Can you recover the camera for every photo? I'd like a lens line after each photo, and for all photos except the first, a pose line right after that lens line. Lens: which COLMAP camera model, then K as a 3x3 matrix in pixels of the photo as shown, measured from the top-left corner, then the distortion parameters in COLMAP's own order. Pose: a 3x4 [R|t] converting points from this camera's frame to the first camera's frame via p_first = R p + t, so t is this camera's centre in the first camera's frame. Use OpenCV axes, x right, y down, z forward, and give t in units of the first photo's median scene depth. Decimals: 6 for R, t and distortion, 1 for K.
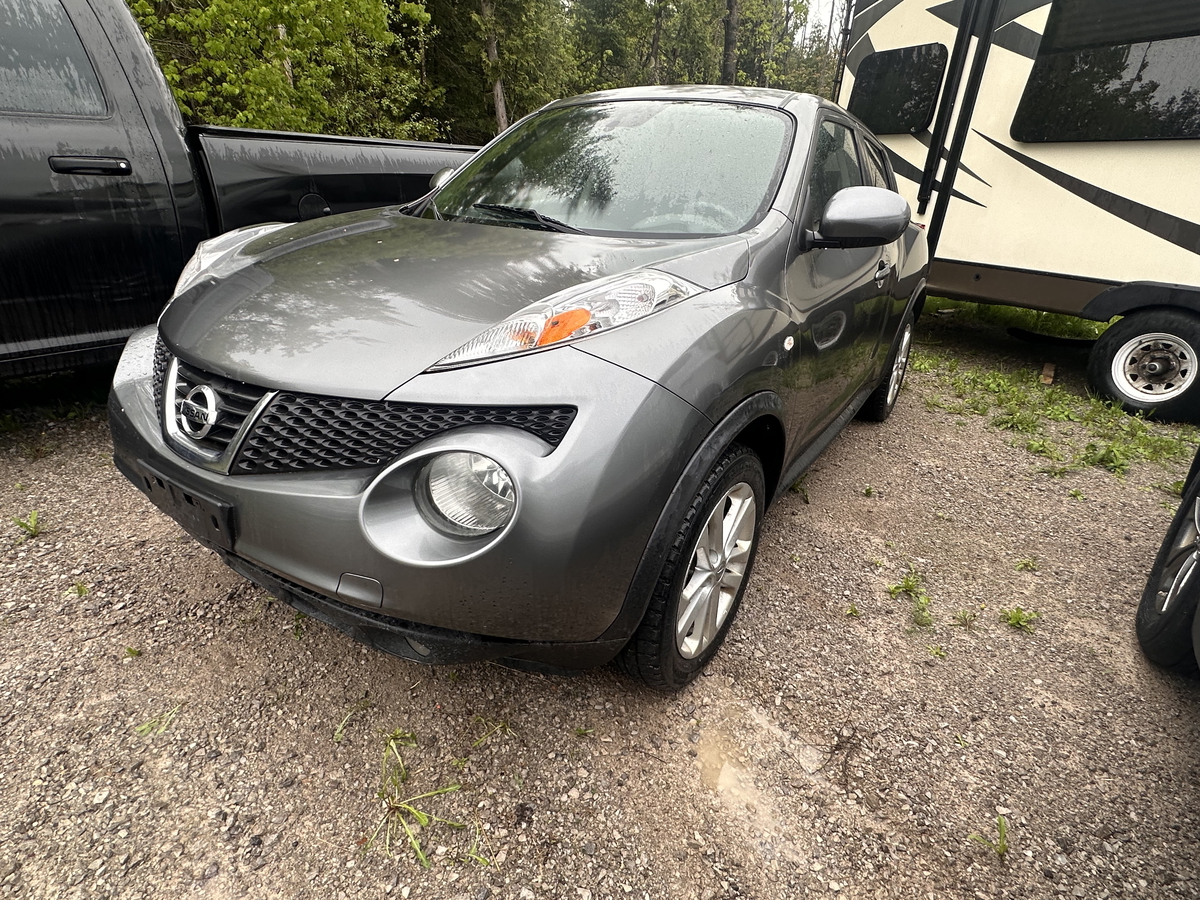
lens RADIAL K [[624.0, 0, 600.1], [0, 624.0, 451.4], [0, 0, 1]] dist [-0.001102, -0.000632]
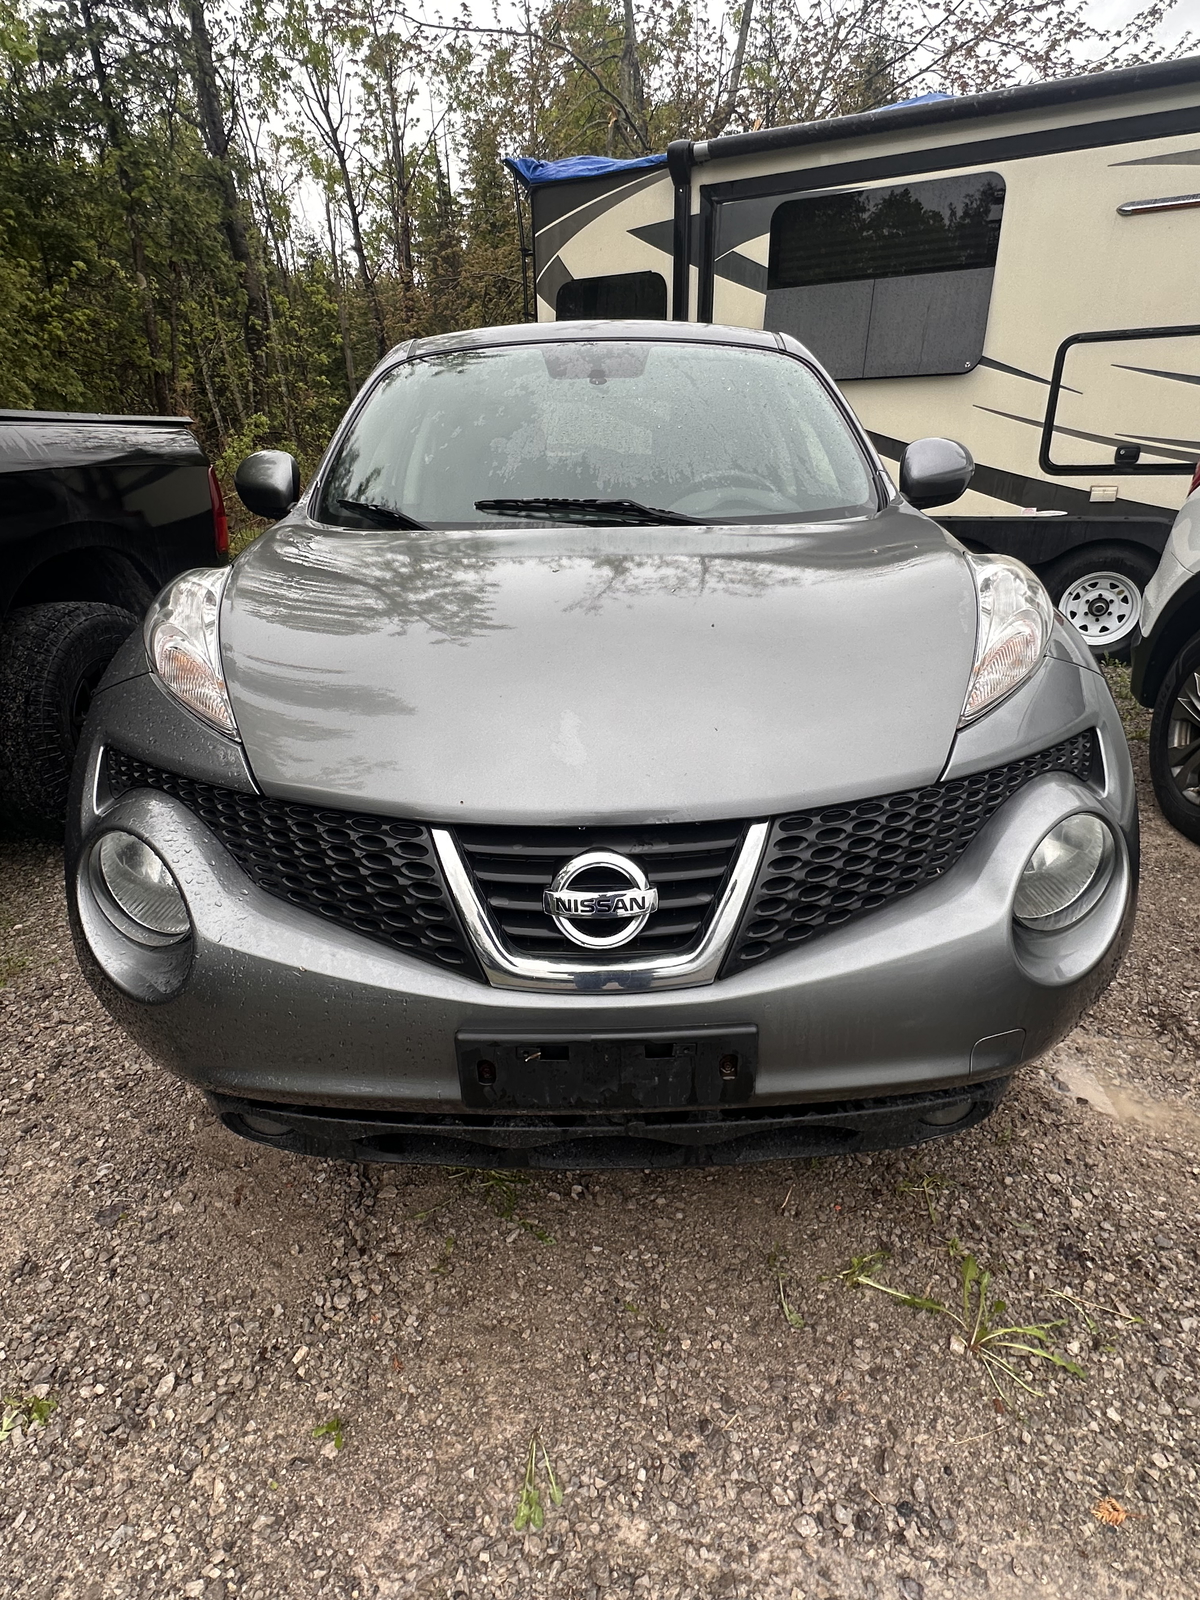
lens RADIAL K [[832.0, 0, 599.8], [0, 832.0, 798.9], [0, 0, 1]] dist [-0.001102, -0.000632]
pose [[0.830418, -0.272245, 0.486096, -0.999376], [0.274596, 0.959147, 0.068079, -0.206282], [-0.484772, 0.076946, 0.871250, 0.348711]]
